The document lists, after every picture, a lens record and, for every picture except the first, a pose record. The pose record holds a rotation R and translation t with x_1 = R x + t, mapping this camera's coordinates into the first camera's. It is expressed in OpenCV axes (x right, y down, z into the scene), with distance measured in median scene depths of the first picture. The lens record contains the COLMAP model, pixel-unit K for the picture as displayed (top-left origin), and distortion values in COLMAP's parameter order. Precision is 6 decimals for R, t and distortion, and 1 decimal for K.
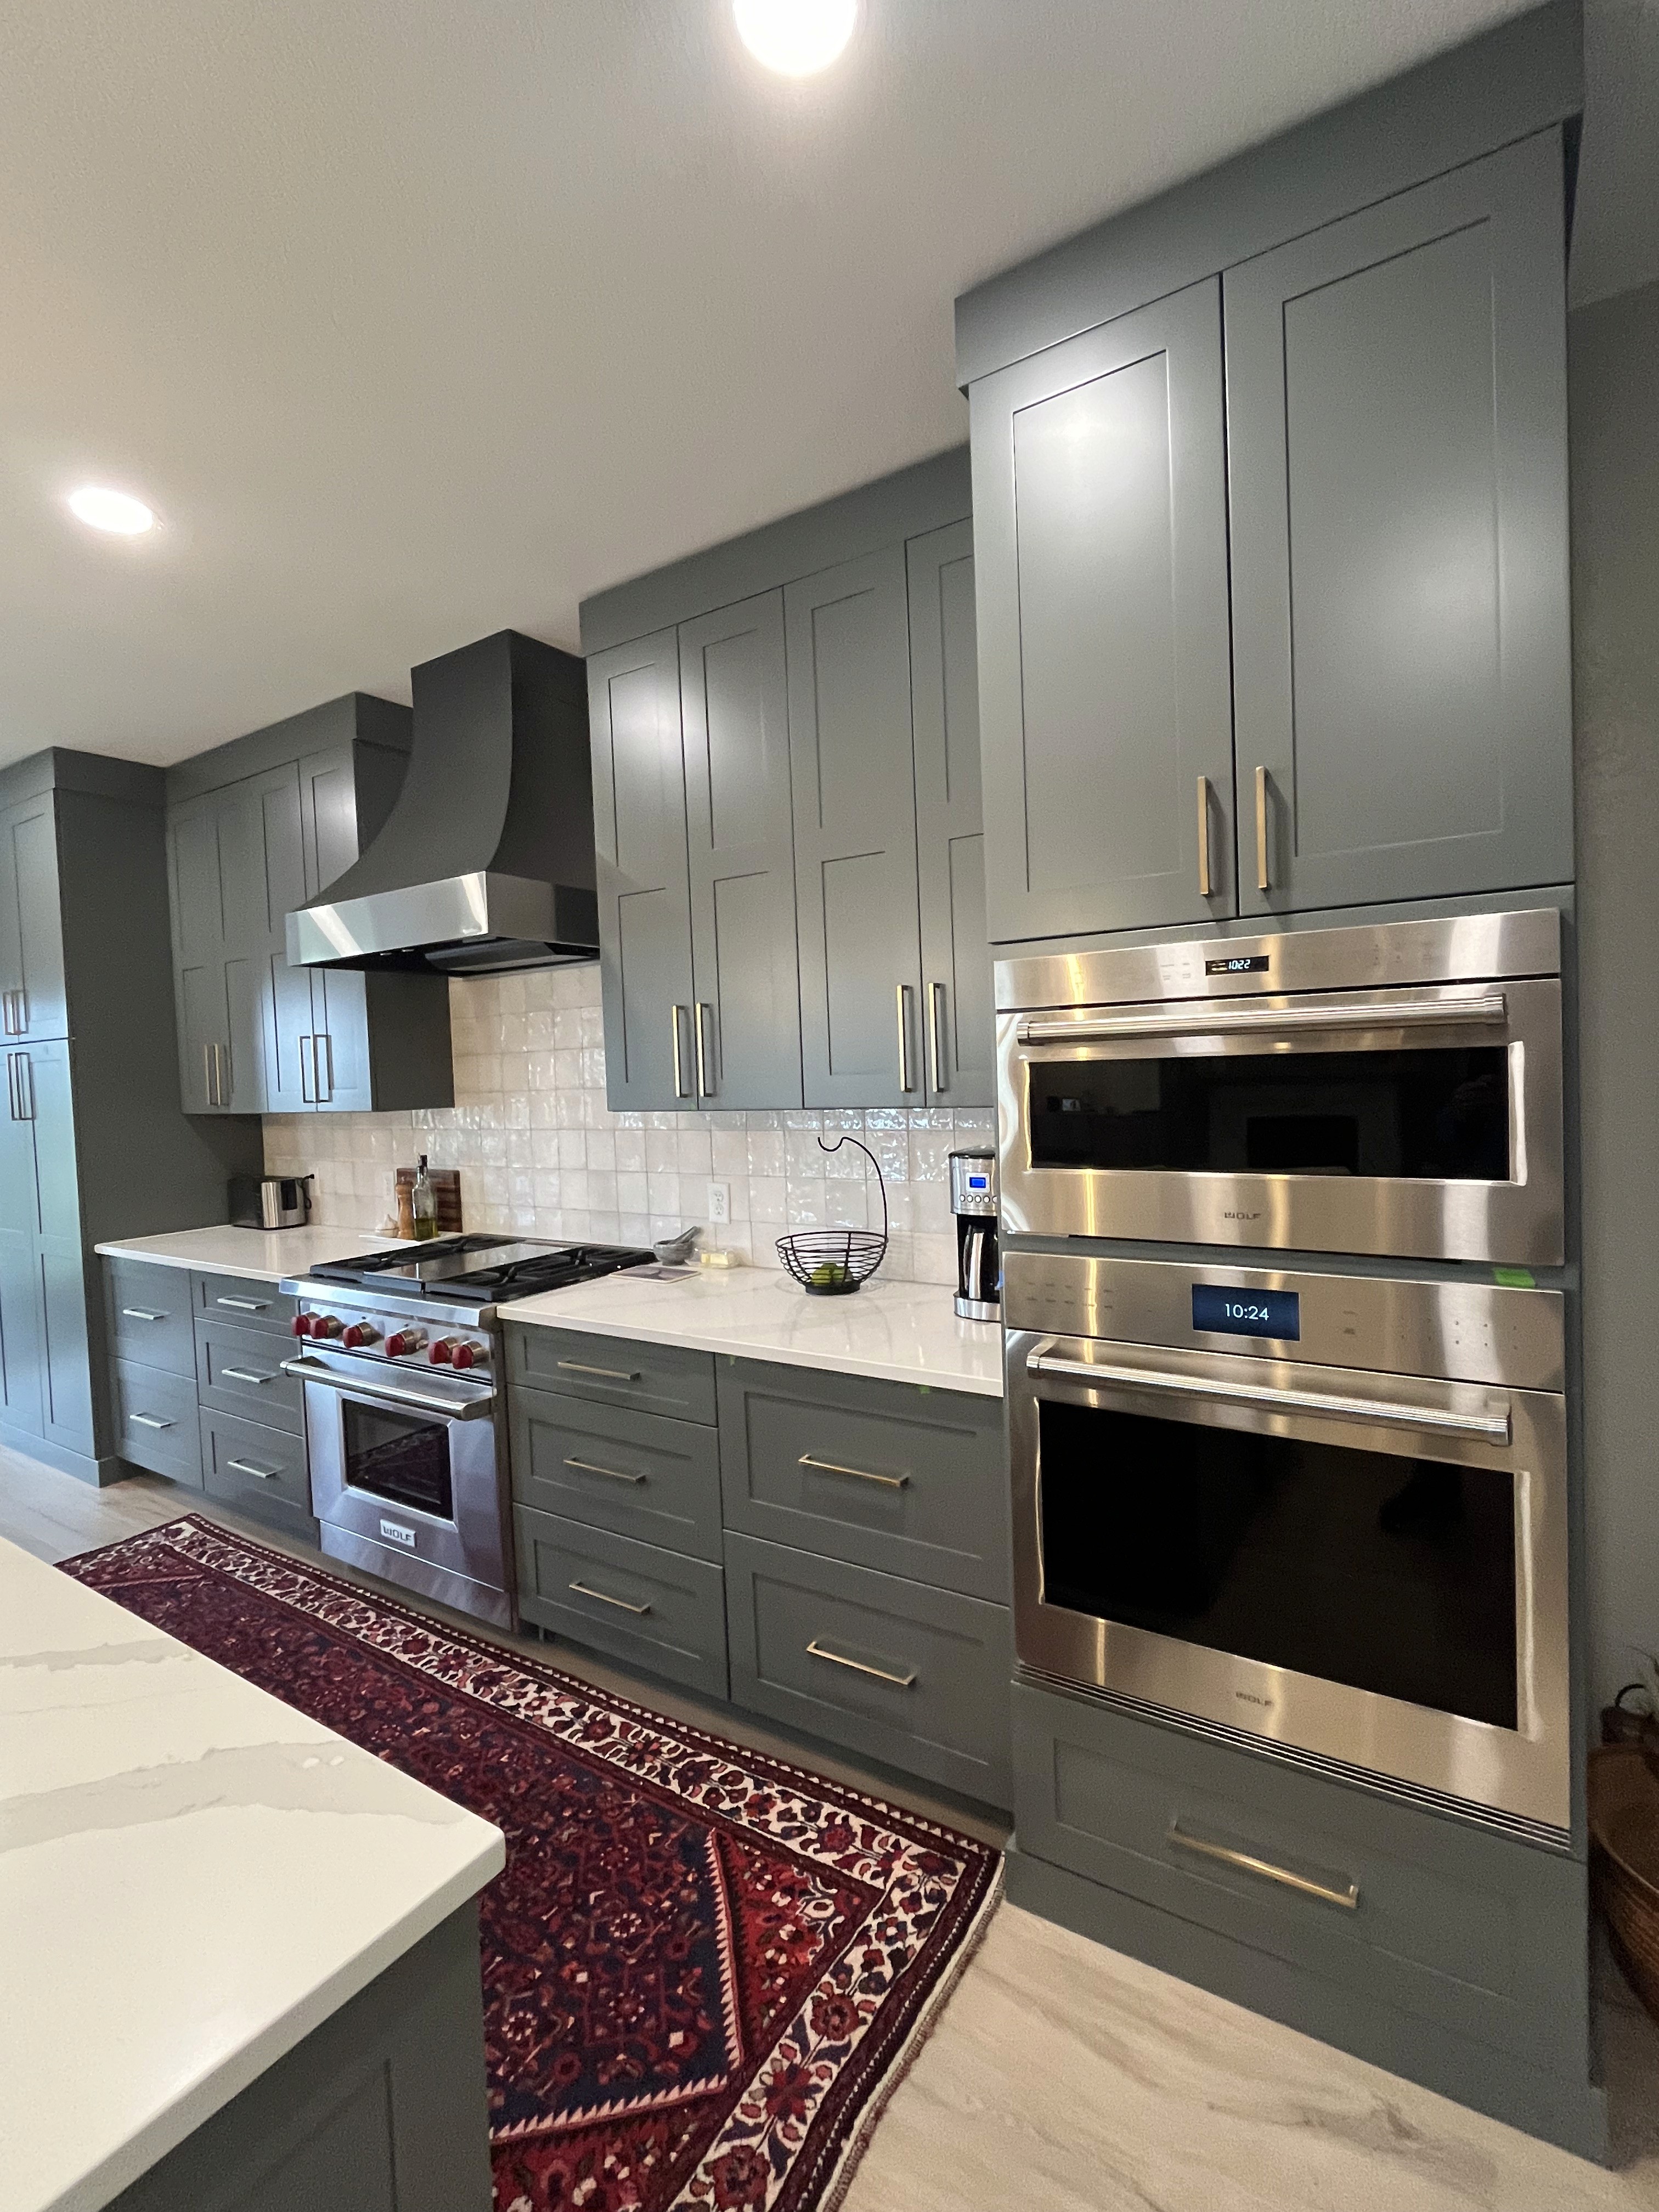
lens RADIAL K [[1003.4, 0, 831.8], [0, 1003.4, 1103.3], [0, 0, 1]] dist [-0.001879, -0.000237]
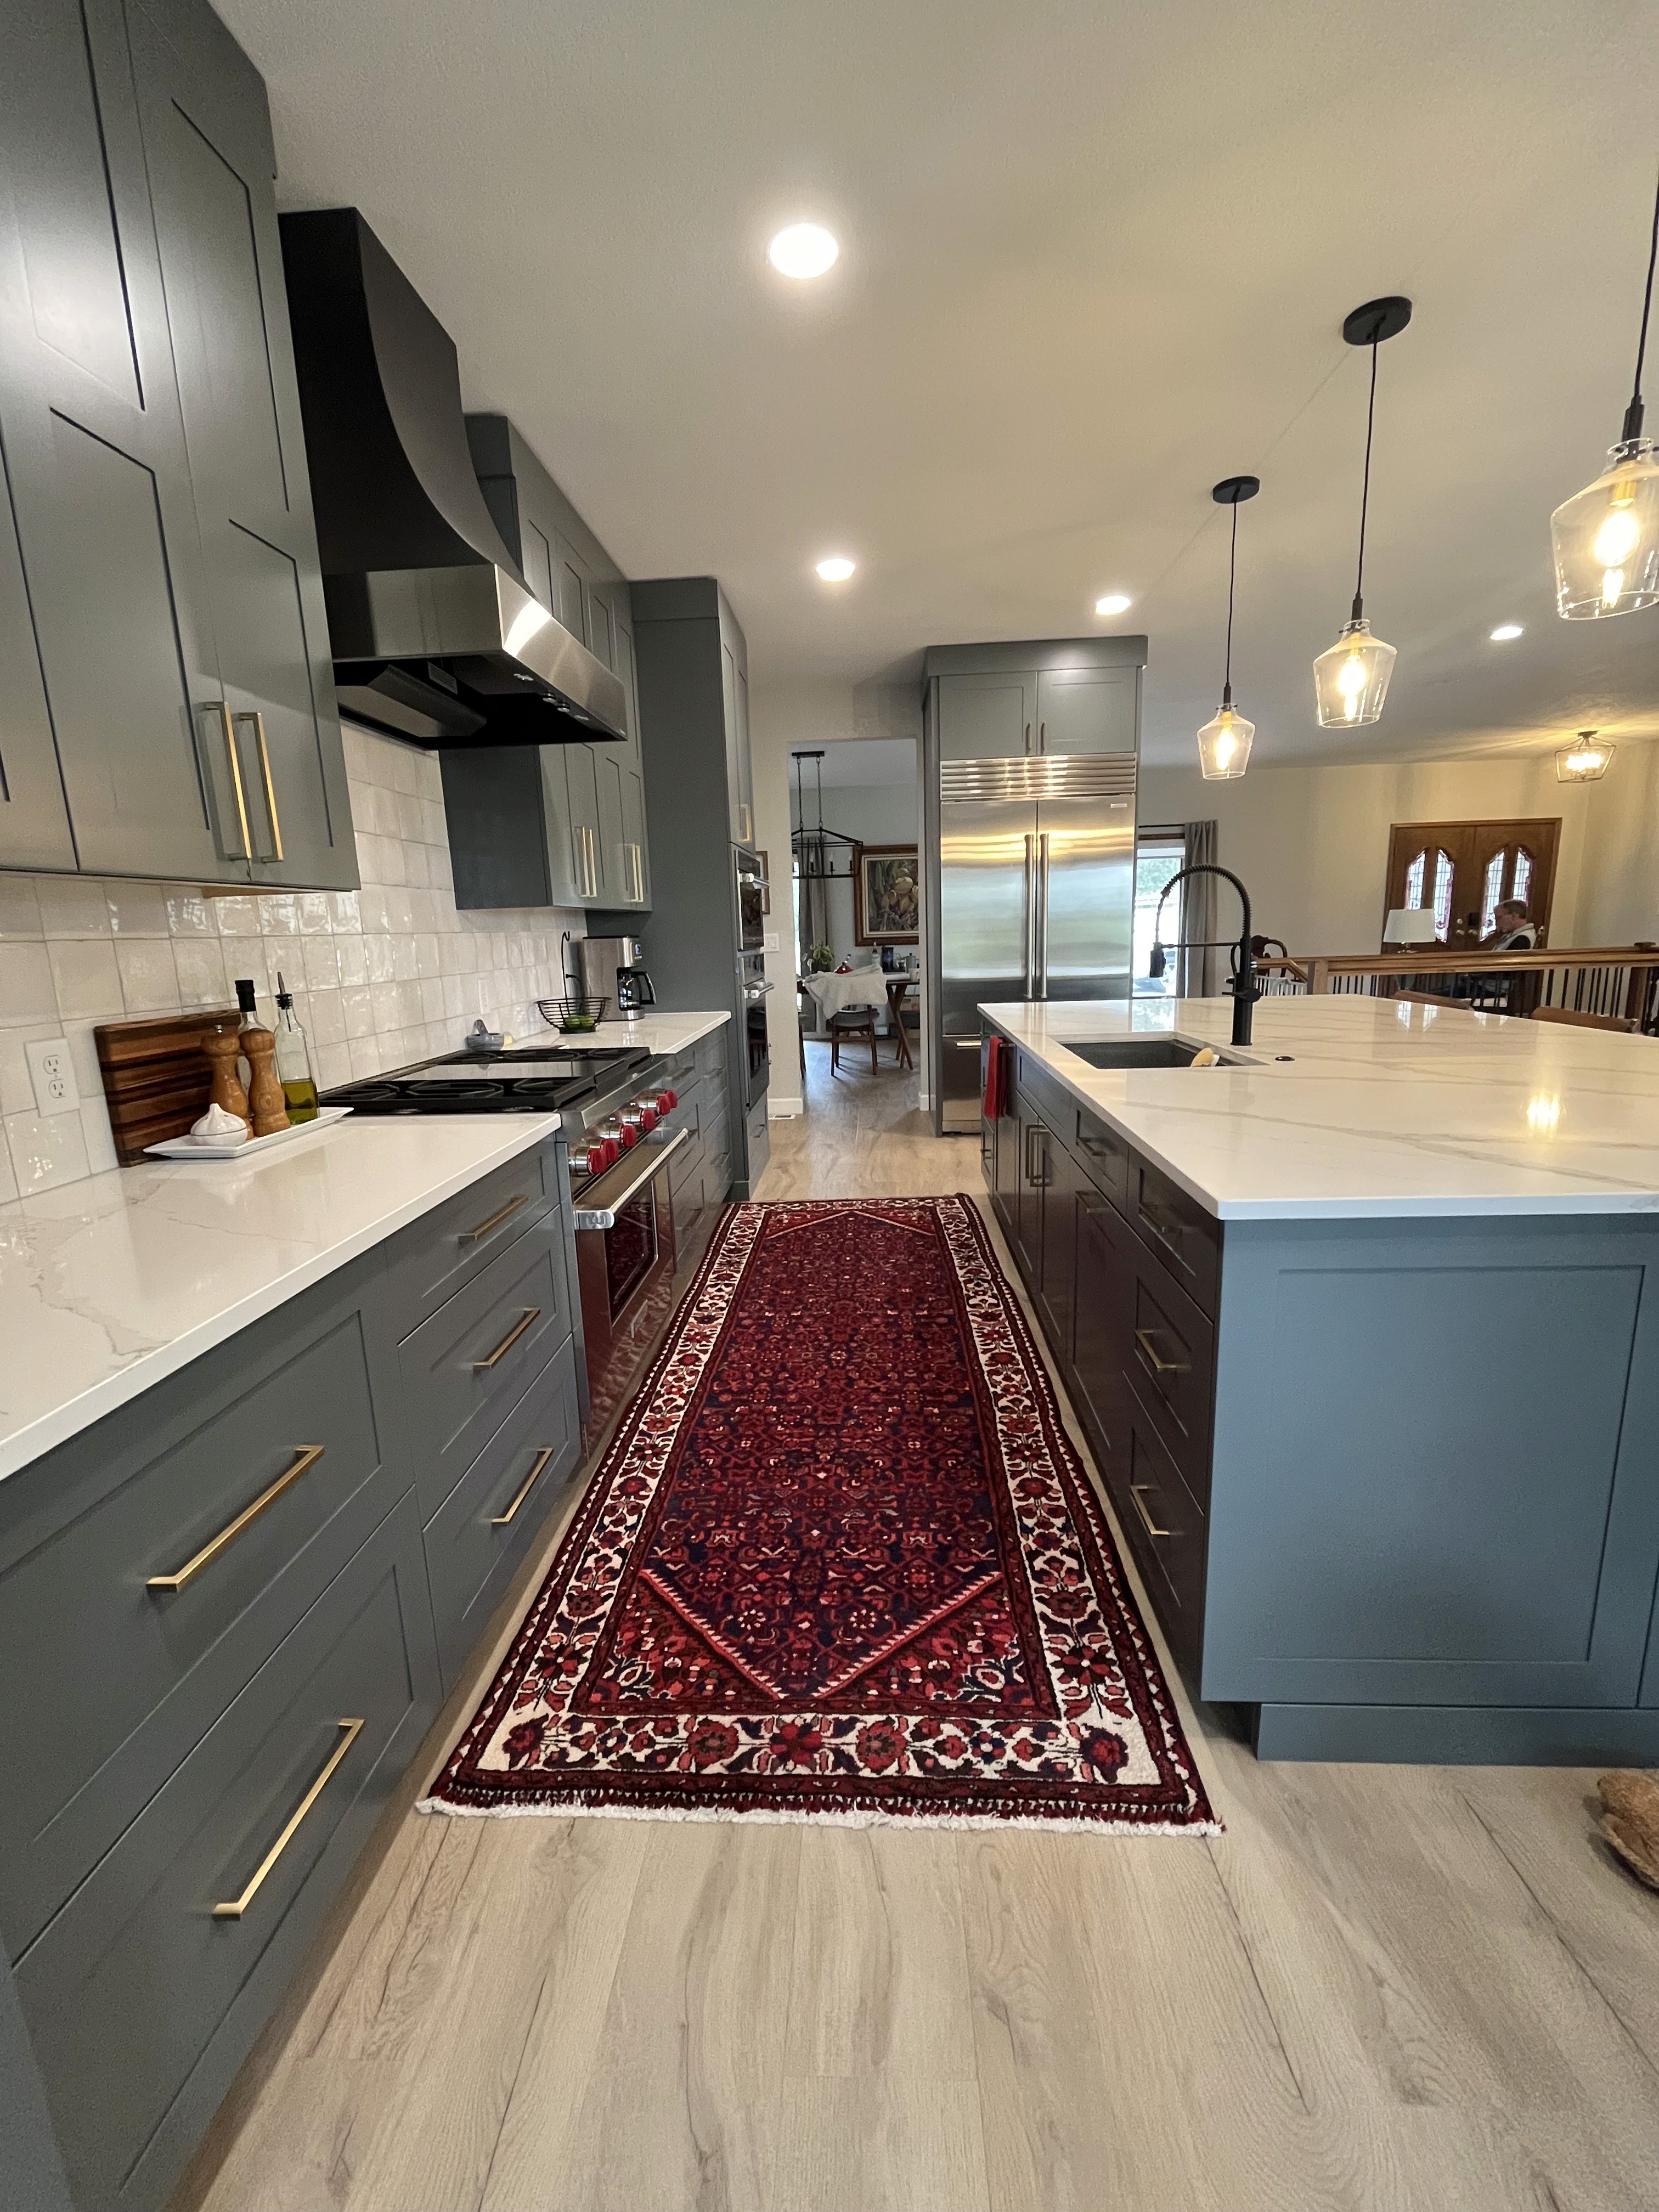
lens RADIAL K [[905.2, 0, 829.8], [0, 905.2, 1099.7], [0, 0, 1]] dist [-0.001730, -0.000318]
pose [[-0.498722, -0.109470, 0.859821, -1.210271], [0.083053, 0.981392, 0.173122, 0.068614], [-0.862774, 0.157750, -0.480350, 1.165945]]
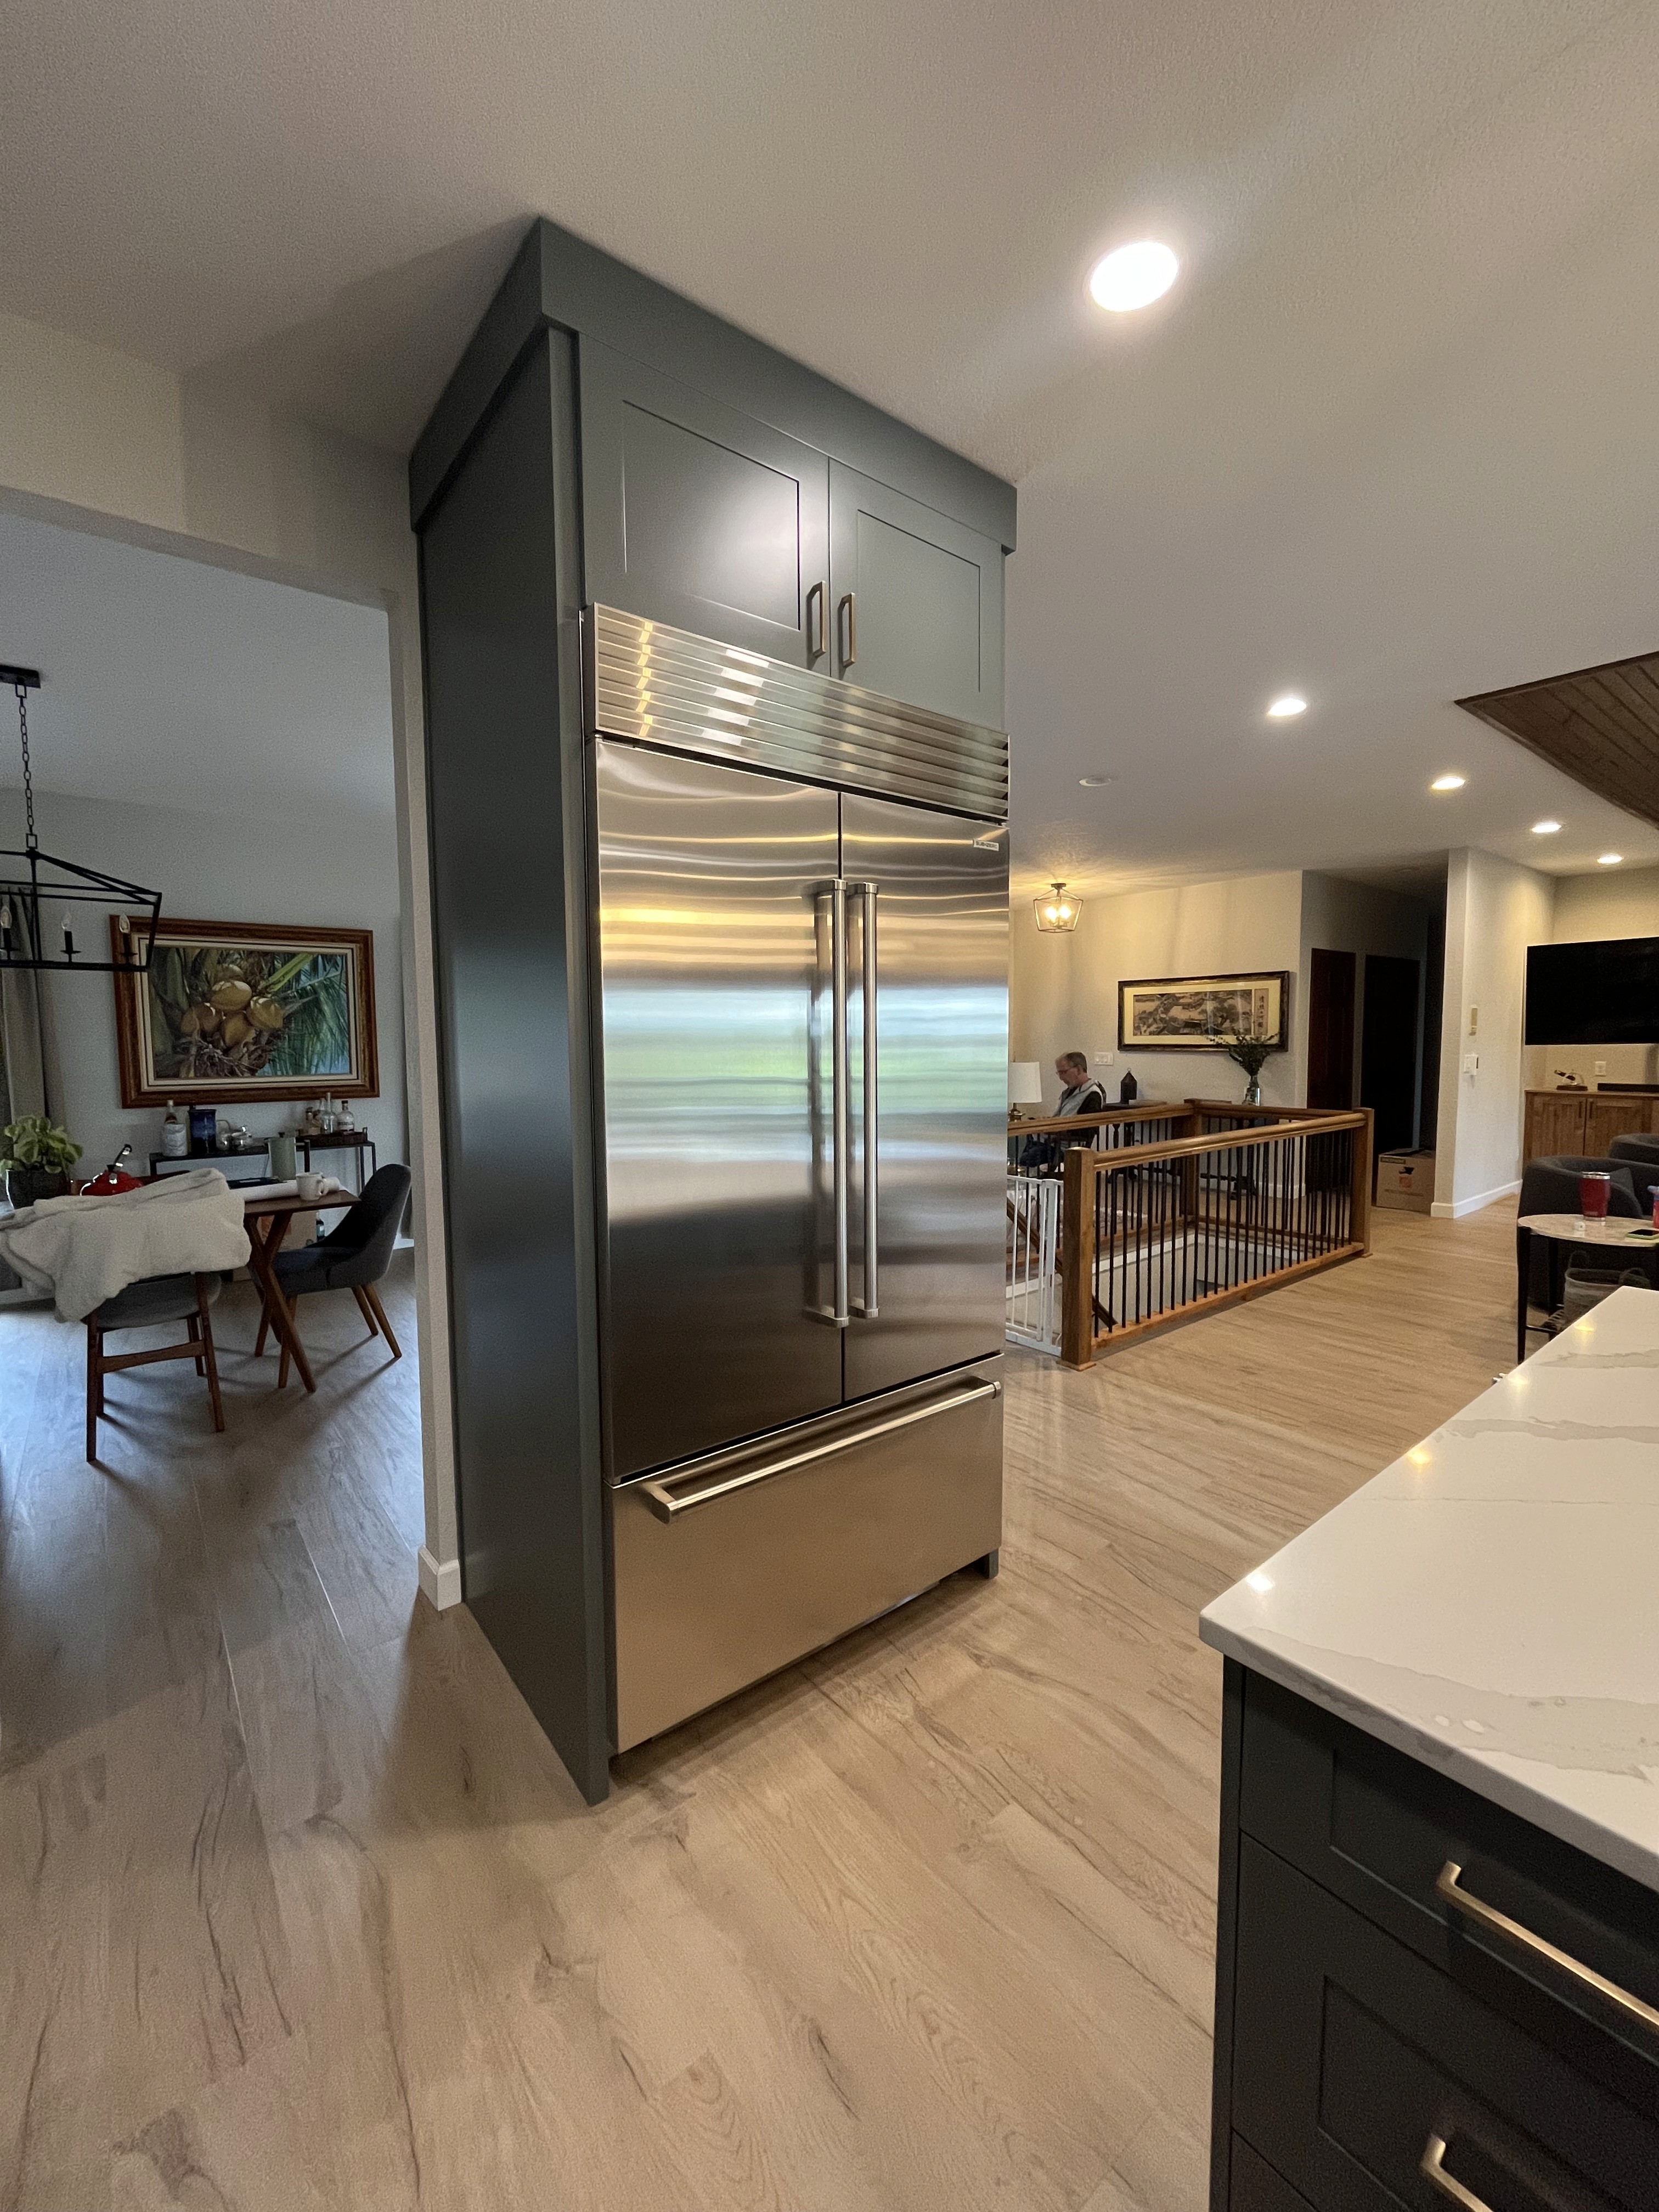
lens RADIAL K [[902.7, 0, 827.9], [0, 902.7, 1101.6], [0, 0, 1]] dist [-0.004163, 0.000669]
pose [[-0.947905, 0.021868, 0.317802, -0.067112], [0.054530, 0.994055, 0.094244, -0.001879], [-0.313851, 0.106664, -0.943462, 0.538921]]
